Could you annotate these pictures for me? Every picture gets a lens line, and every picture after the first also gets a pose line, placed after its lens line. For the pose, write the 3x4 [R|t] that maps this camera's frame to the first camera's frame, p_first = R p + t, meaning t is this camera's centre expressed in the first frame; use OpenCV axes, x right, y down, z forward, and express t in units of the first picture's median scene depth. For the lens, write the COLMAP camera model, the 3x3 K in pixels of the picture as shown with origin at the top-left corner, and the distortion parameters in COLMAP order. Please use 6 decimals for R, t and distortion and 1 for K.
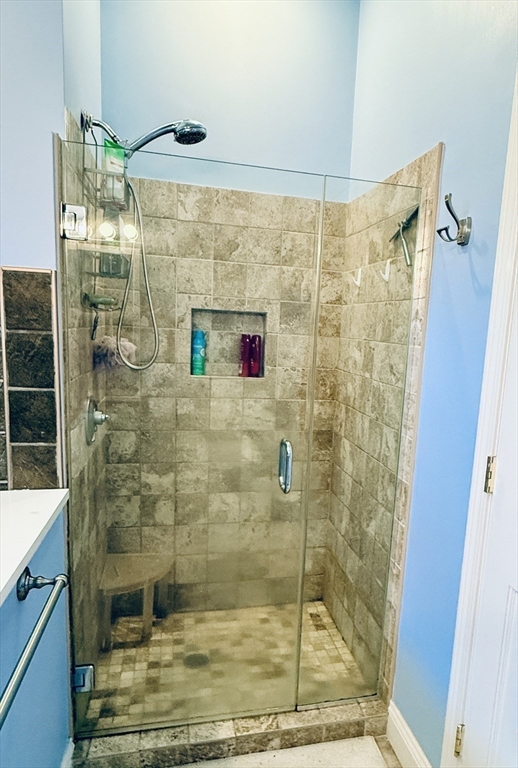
lens RADIAL K [[530.2, 0, 280.5], [0, 530.2, 415.2], [0, 0, 1]] dist [-0.001749, -0.000458]
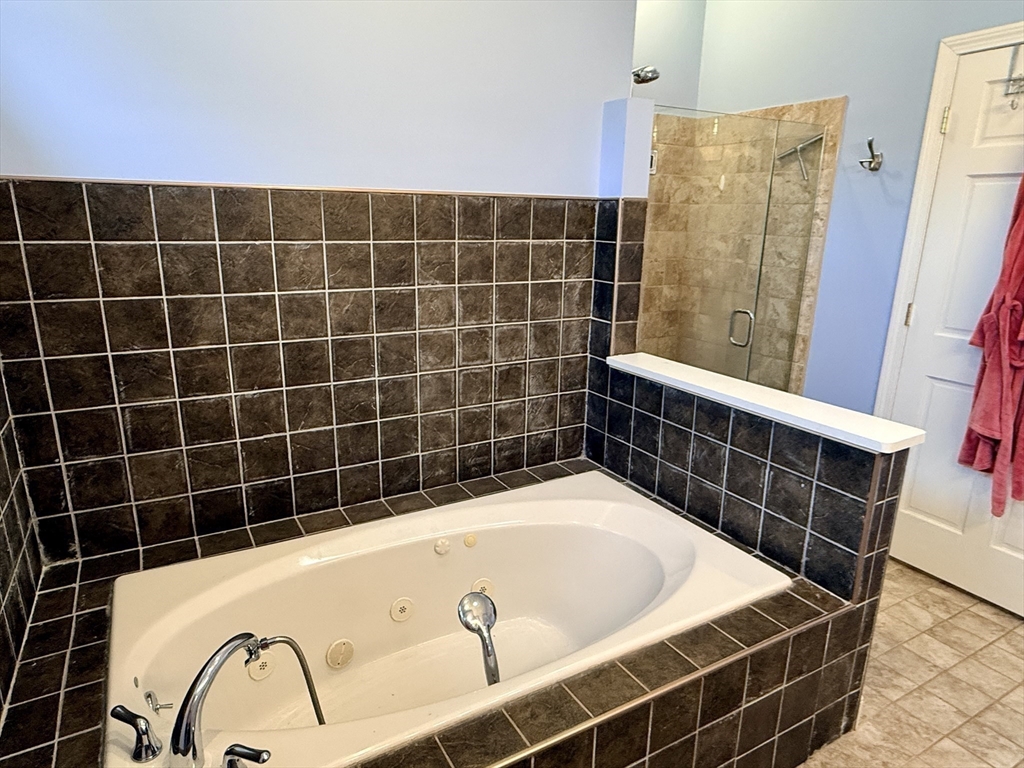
lens RADIAL K [[626.3, 0, 509.1], [0, 626.3, 385.9], [0, 0, 1]] dist [0.000265, -0.000910]
pose [[0.967583, -0.106378, 0.229055, -0.886959], [0.080669, 0.989631, 0.118838, -0.001514], [-0.239322, -0.096508, 0.966132, -0.433739]]
